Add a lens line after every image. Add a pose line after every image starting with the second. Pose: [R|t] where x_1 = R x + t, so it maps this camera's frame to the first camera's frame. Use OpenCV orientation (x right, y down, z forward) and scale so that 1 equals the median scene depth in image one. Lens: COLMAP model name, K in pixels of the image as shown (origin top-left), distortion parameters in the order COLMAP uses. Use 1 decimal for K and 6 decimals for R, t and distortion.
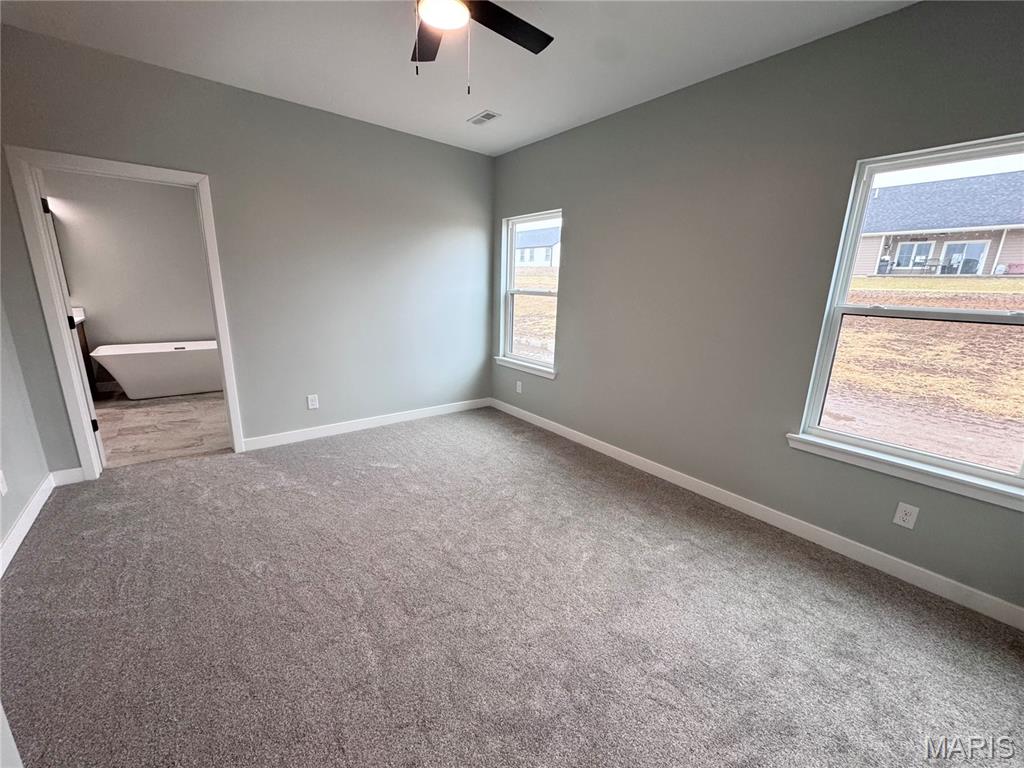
lens RADIAL K [[407.7, 0, 511.8], [0, 407.7, 386.2], [0, 0, 1]] dist [-0.001816, 0.000158]
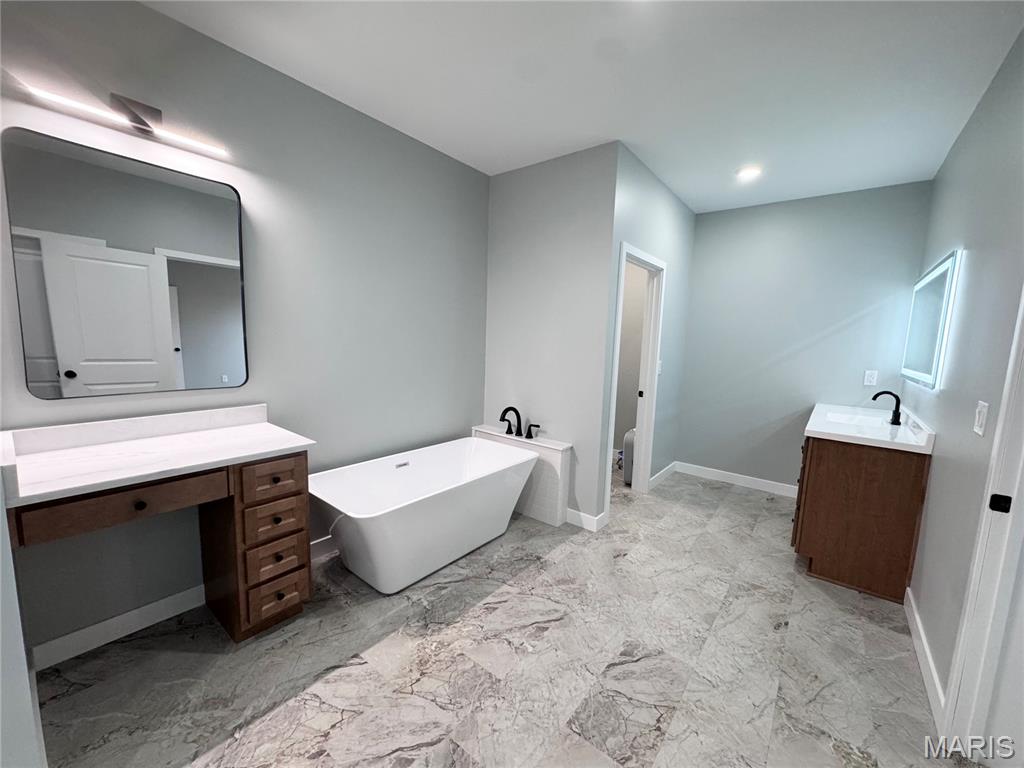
lens RADIAL K [[407.7, 0, 511.8], [0, 407.7, 386.2], [0, 0, 1]] dist [-0.001816, 0.000158]
pose [[0.972882, -0.026532, 0.229777, -1.026122], [0.051983, 0.993067, -0.105431, -0.169630], [-0.225387, 0.114517, 0.967516, 0.558841]]
